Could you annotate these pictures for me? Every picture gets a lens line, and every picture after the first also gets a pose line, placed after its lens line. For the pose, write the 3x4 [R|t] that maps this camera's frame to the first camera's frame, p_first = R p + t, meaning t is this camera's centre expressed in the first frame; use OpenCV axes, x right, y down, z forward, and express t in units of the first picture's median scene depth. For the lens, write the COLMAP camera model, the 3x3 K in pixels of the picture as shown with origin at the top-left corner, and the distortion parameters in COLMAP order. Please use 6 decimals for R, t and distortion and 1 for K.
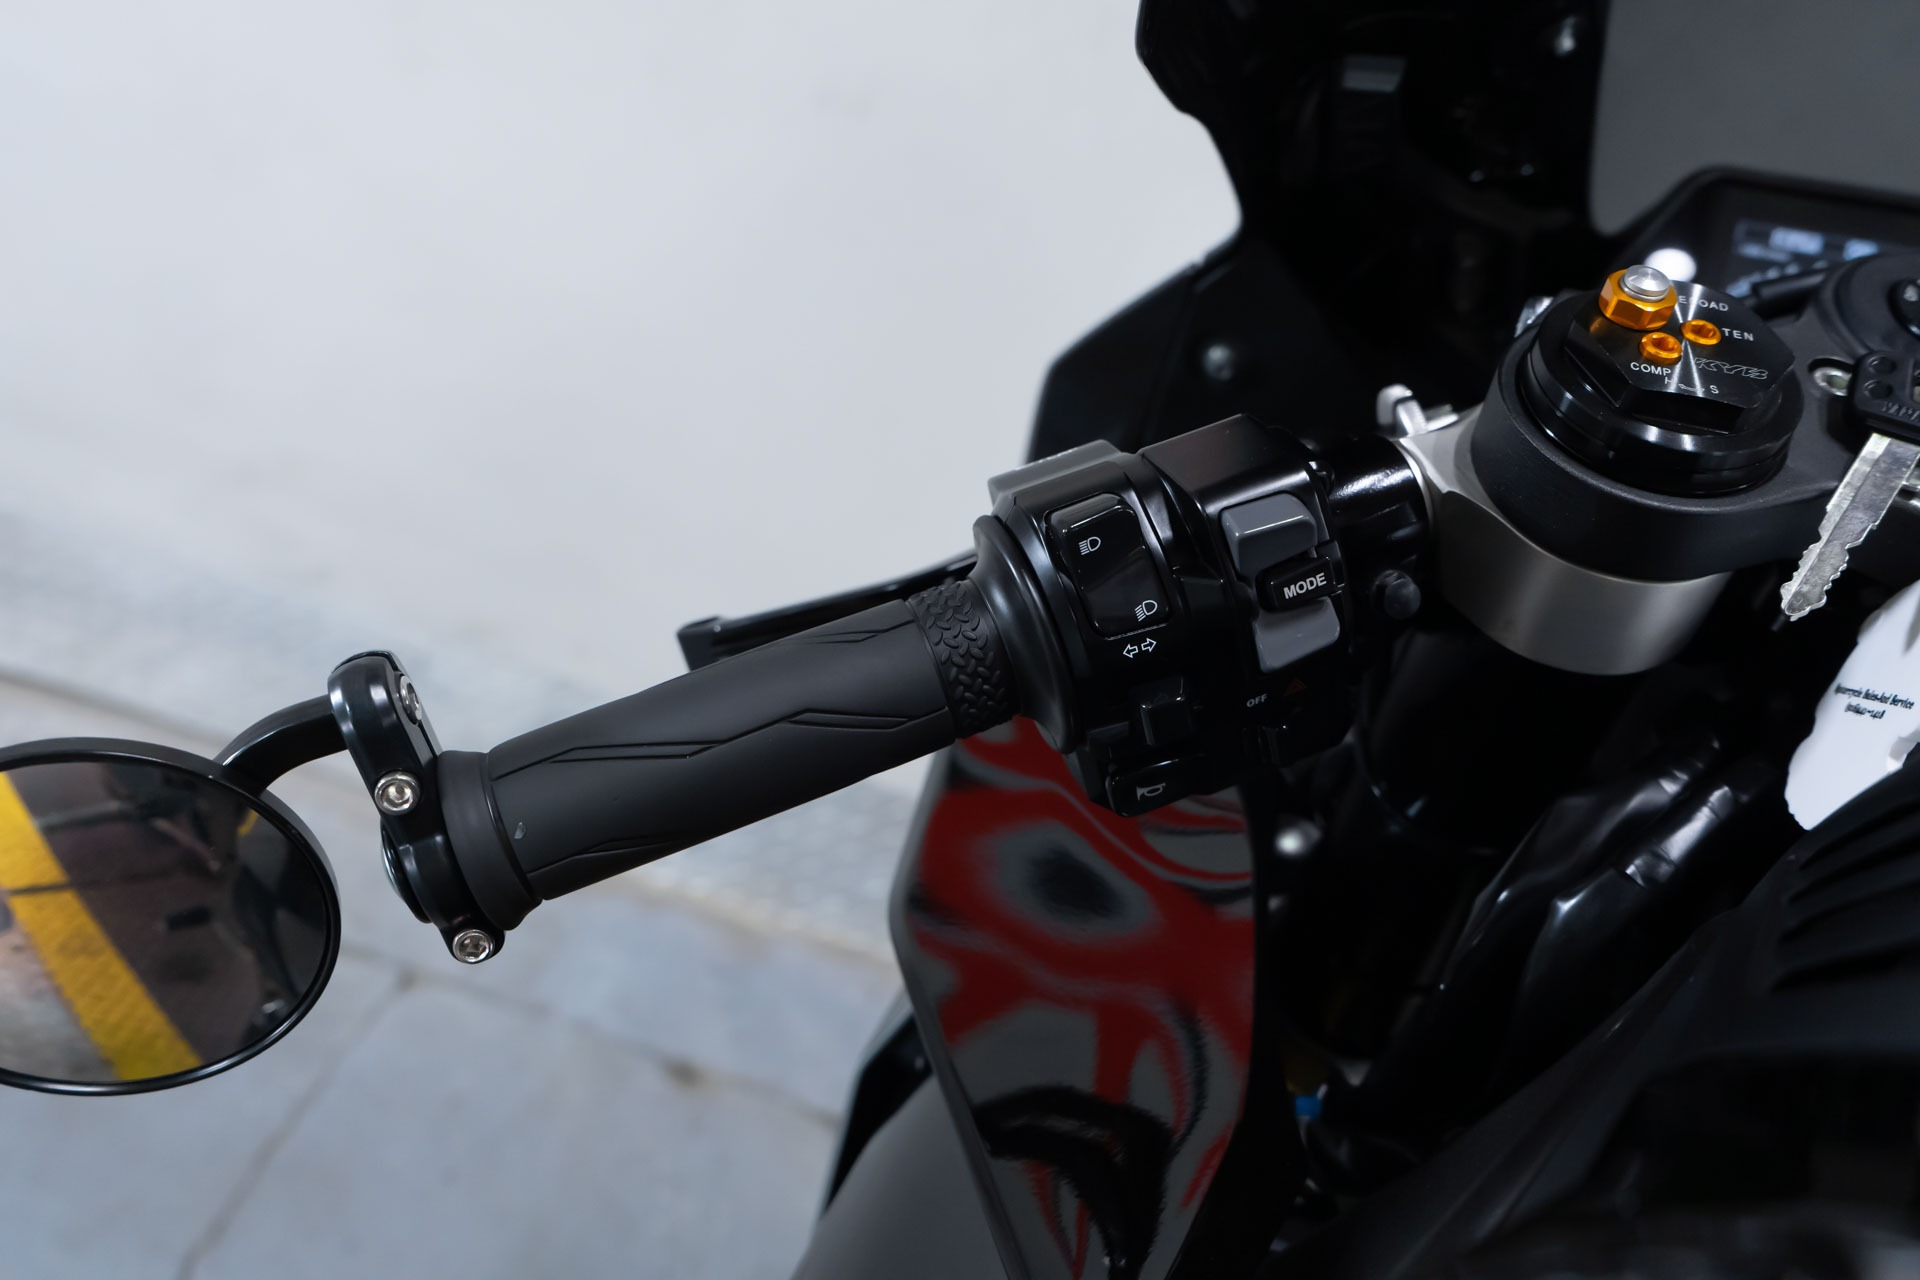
lens RADIAL K [[1542.6, 0, 960.0], [0, 1542.6, 640.0], [0, 0, 1]] dist [0.000094, -0.000177]
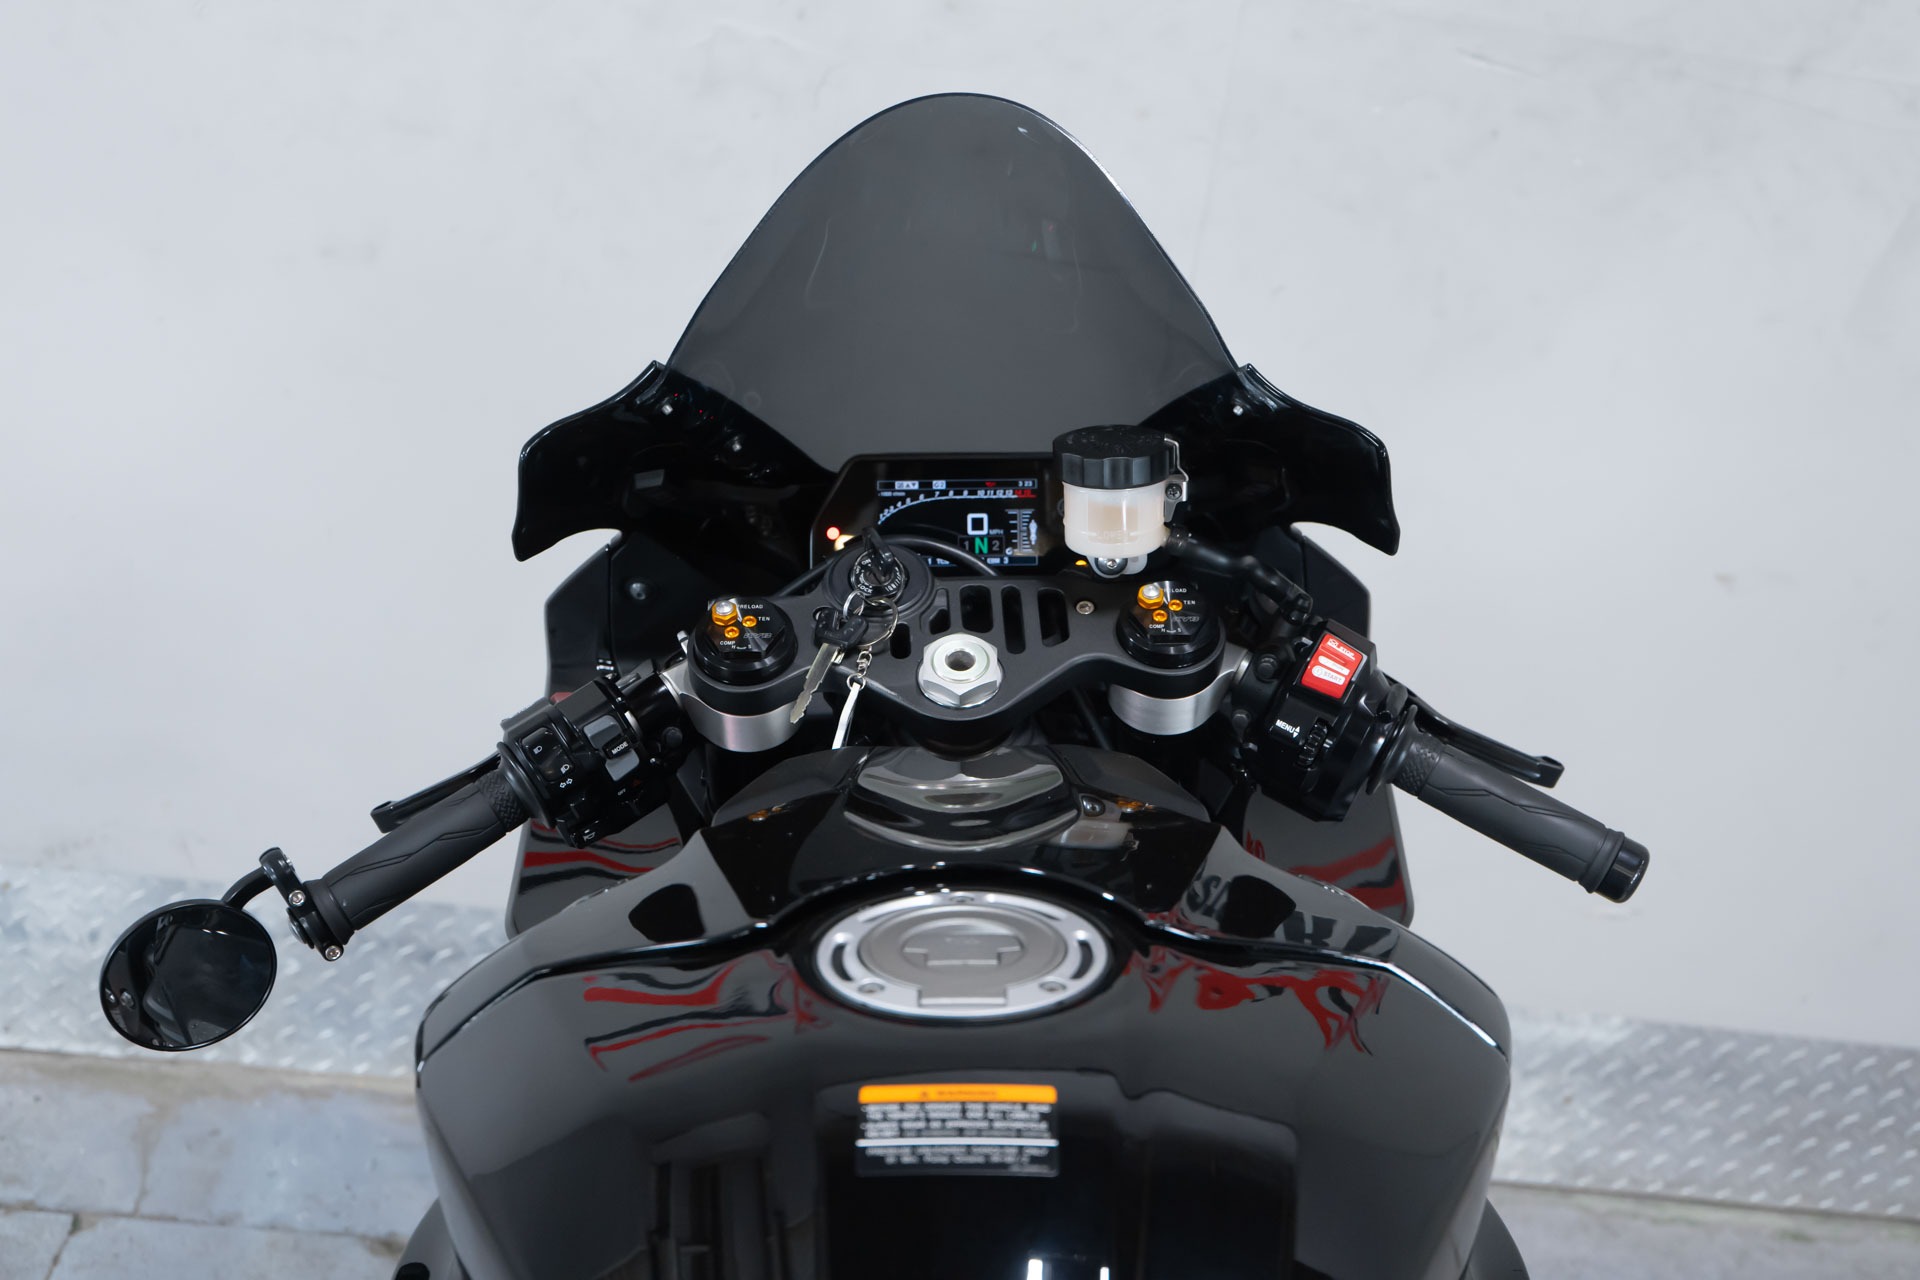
lens RADIAL K [[2661.6, 0, 960.0], [0, 2661.6, 640.0], [0, 0, 1]] dist [-0.004473, 0.005983]
pose [[0.971258, -0.207734, 0.116207, 0.290036], [0.209218, 0.977869, -0.000580, -0.088812], [-0.113514, 0.024875, 0.993225, -3.538346]]
